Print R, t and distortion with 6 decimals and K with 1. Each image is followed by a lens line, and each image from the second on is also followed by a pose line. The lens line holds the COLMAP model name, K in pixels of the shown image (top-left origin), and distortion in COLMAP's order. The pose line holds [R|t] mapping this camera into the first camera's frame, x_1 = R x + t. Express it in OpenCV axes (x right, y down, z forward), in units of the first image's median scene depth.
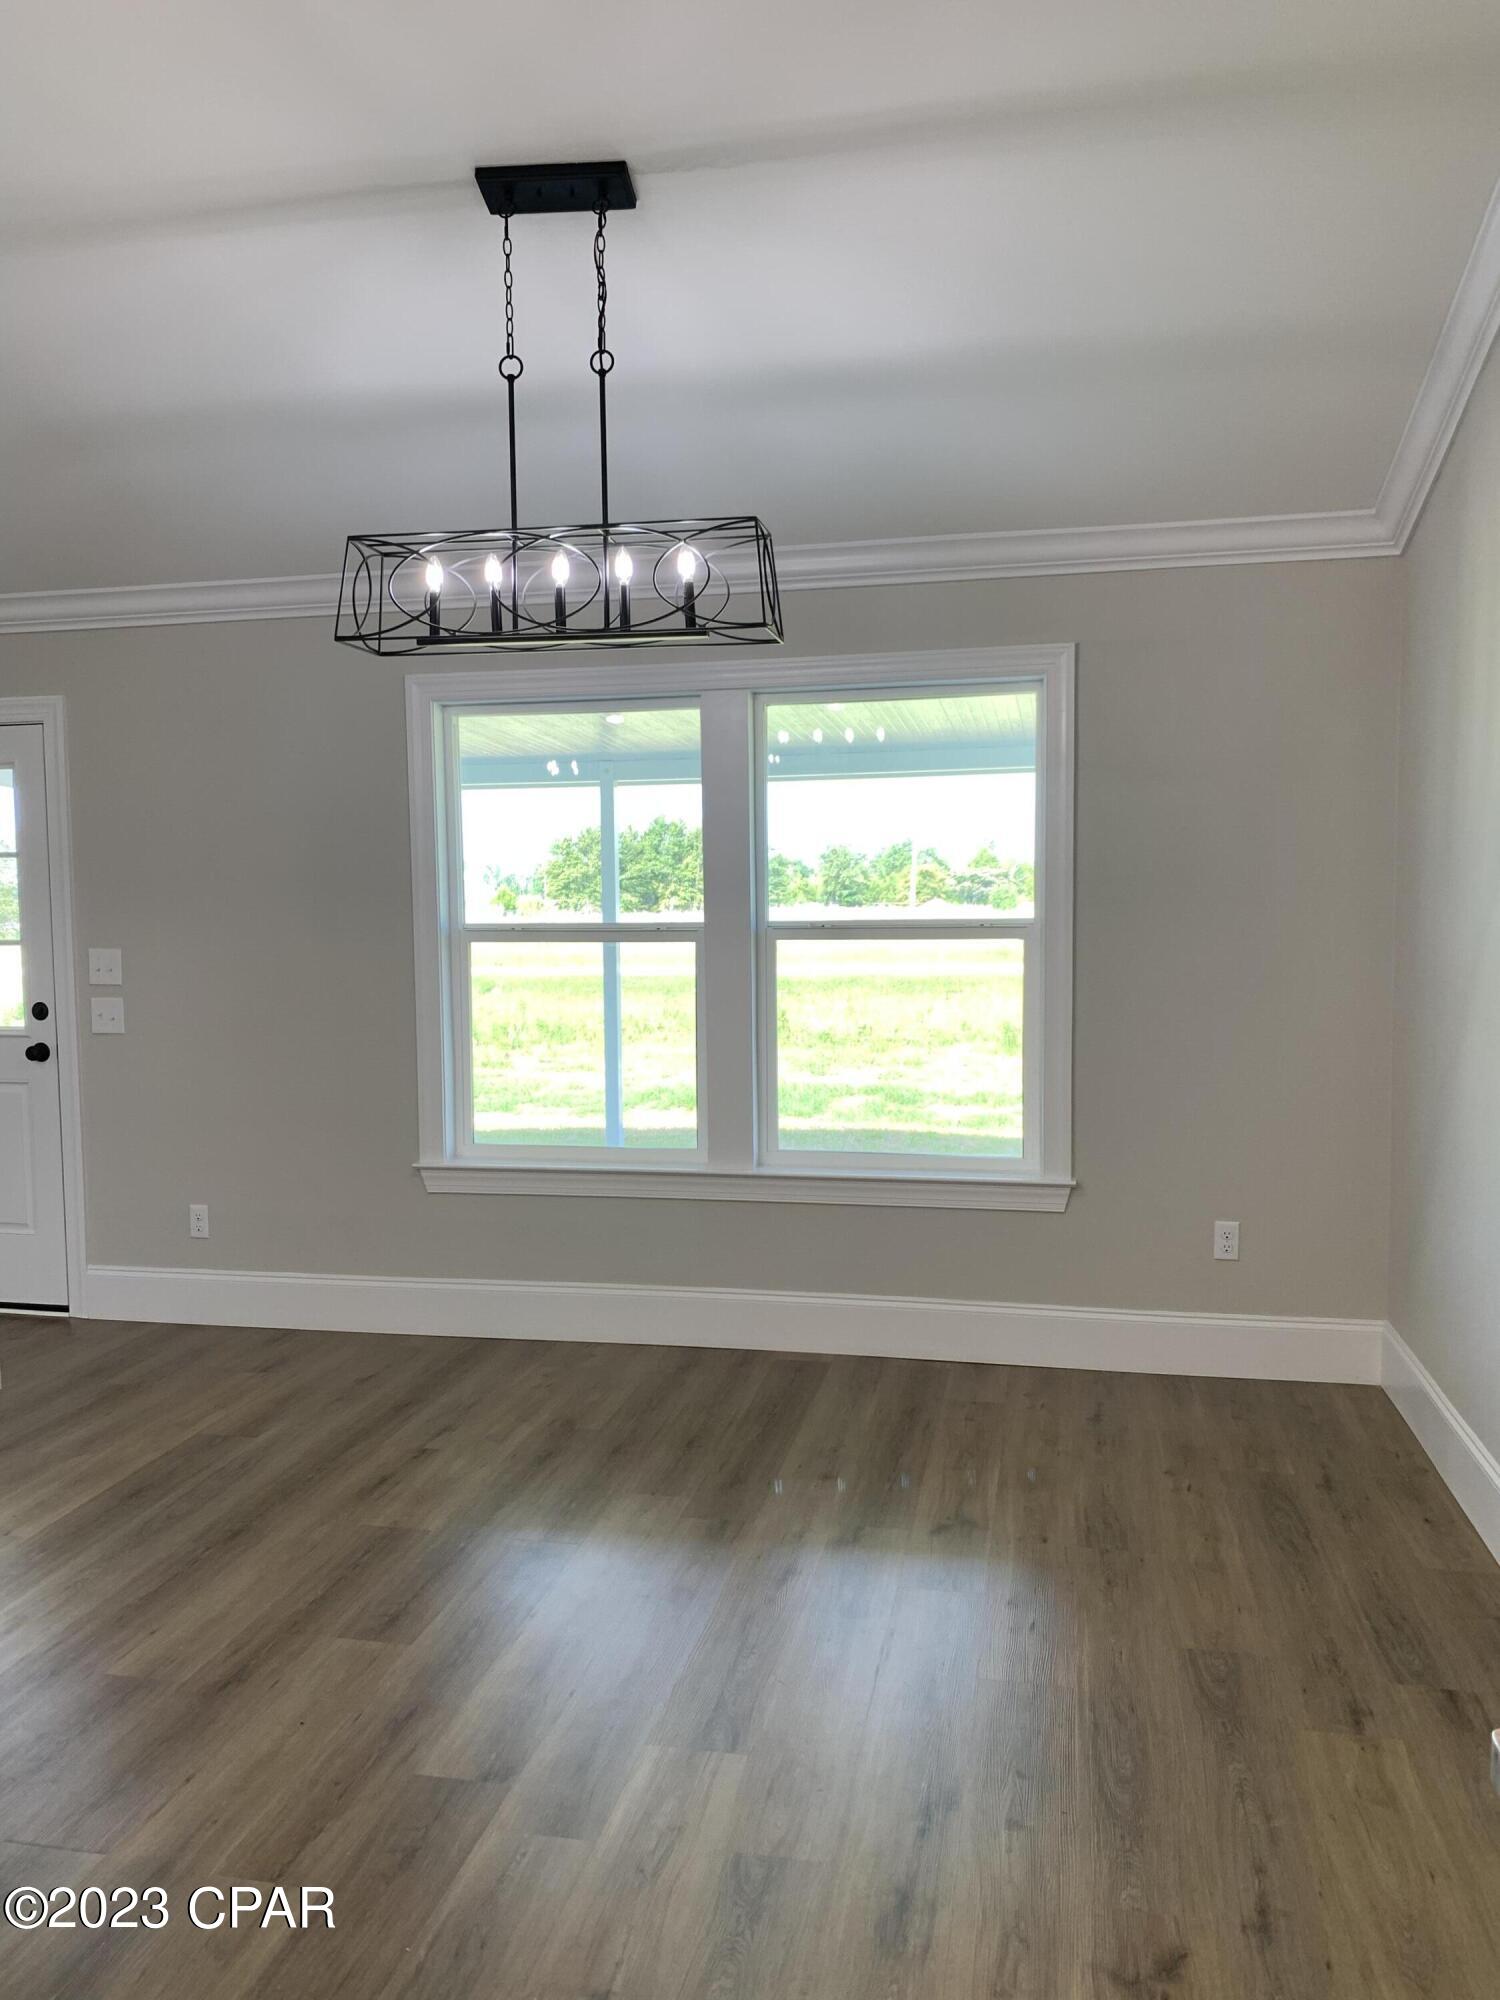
lens RADIAL K [[1532.5, 0, 747.0], [0, 1532.5, 1000.8], [0, 0, 1]] dist [0.017001, -0.054954]
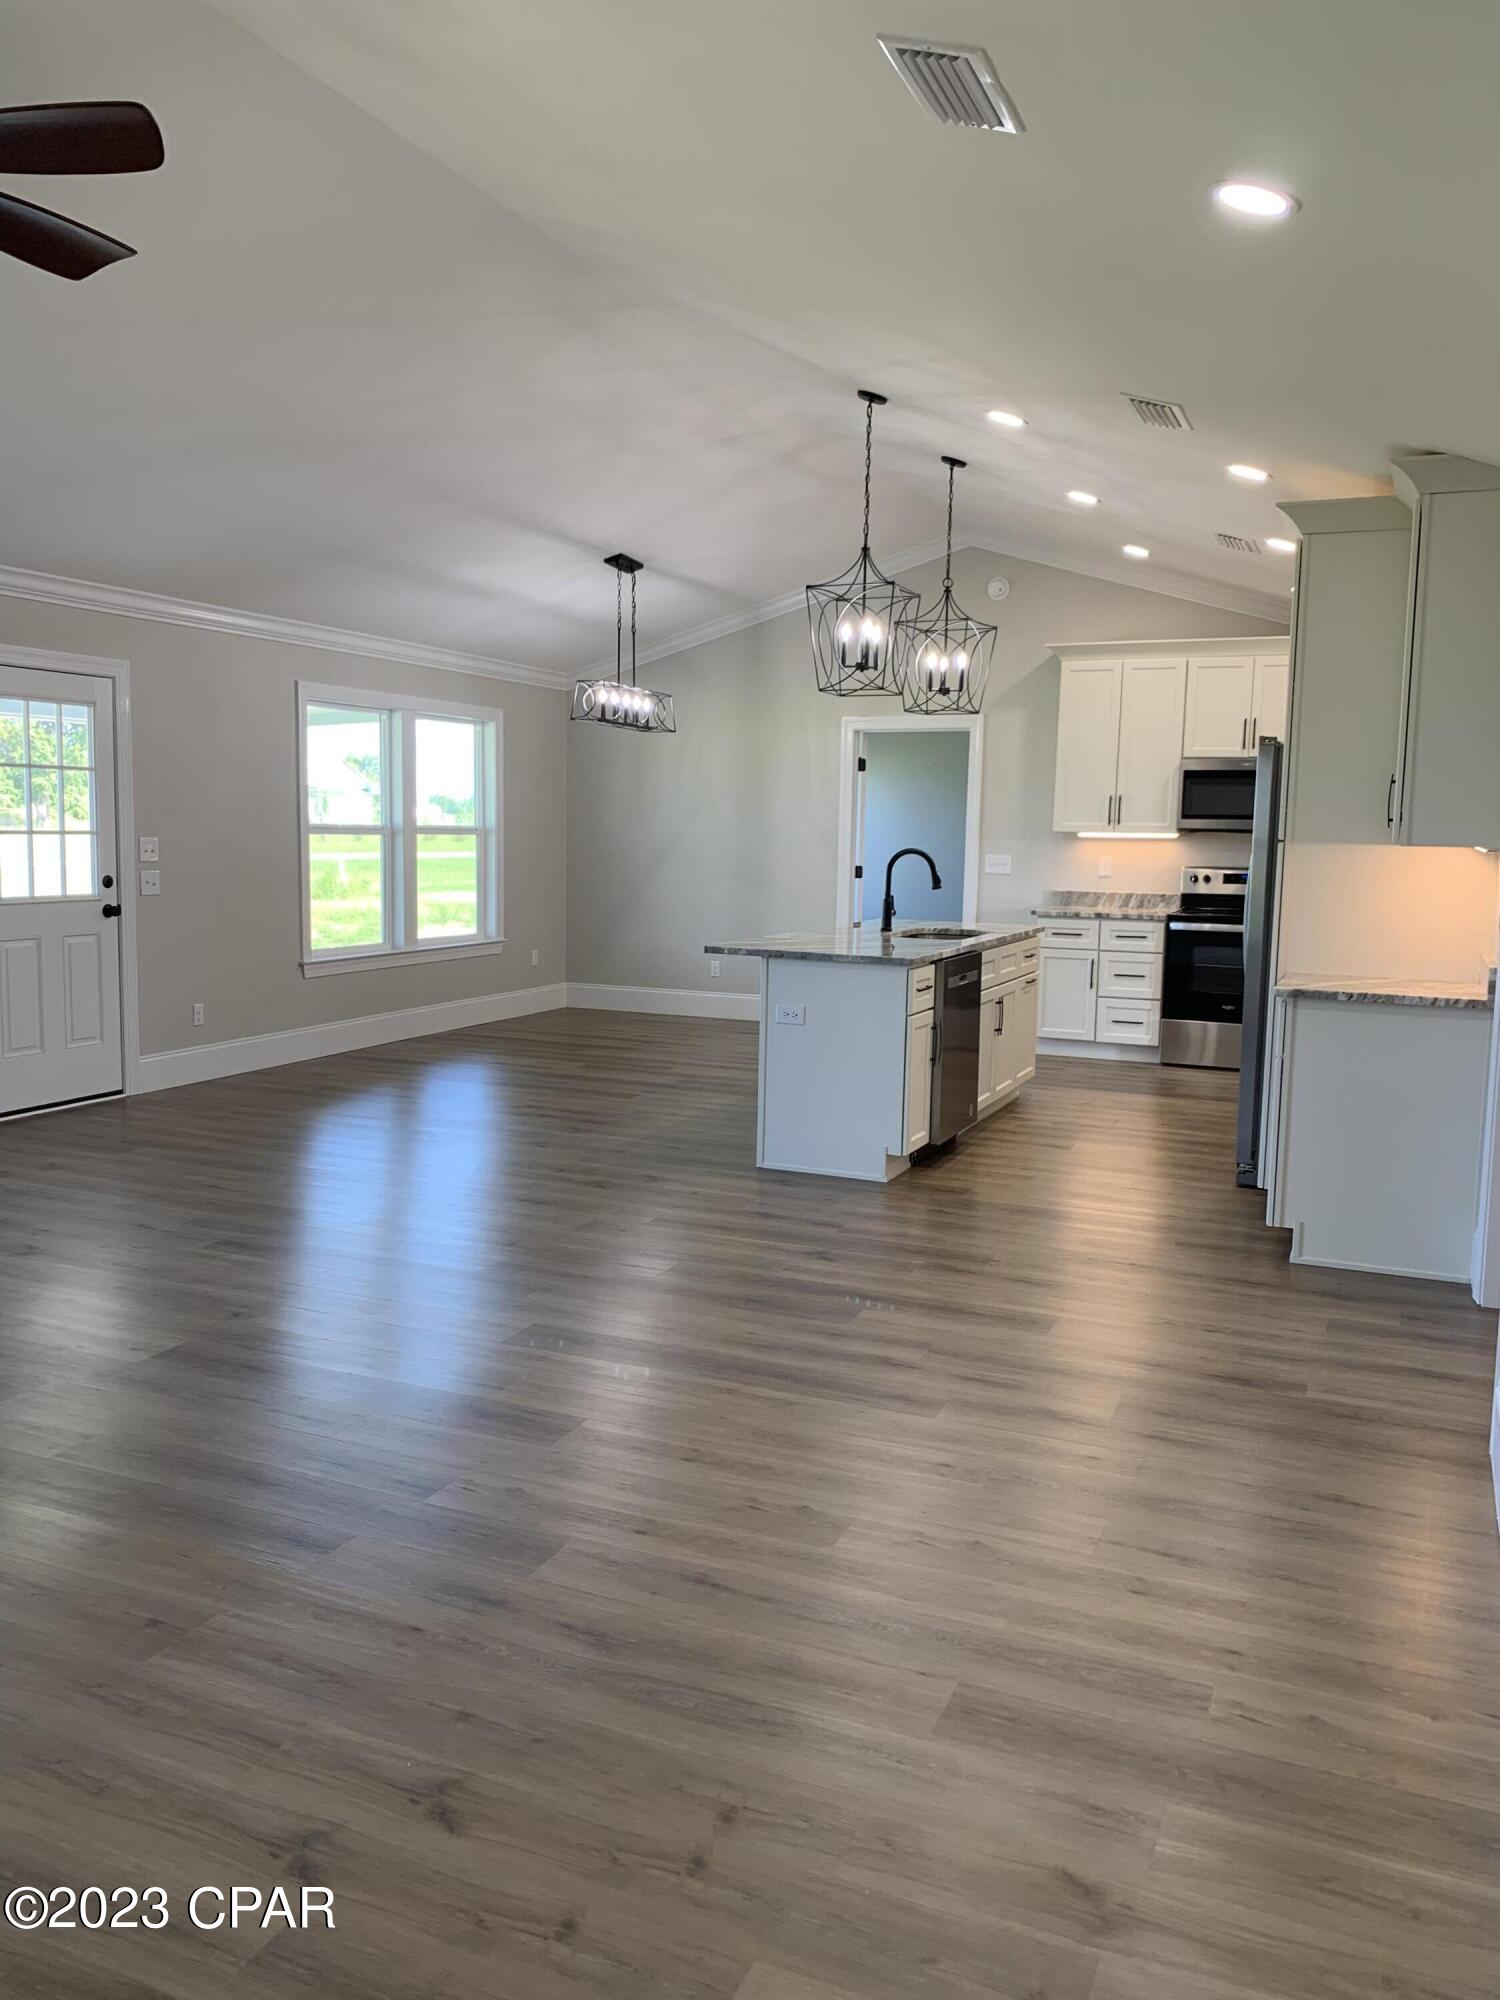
lens RADIAL K [[1532.5, 0, 756.0], [0, 1532.5, 1004.7], [0, 0, 1]] dist [0.017001, -0.054954]
pose [[0.188840, -0.091234, 0.977761, -1.839757], [0.072648, 0.994244, 0.078741, 0.054670], [-0.979317, 0.056163, 0.194381, 0.152496]]
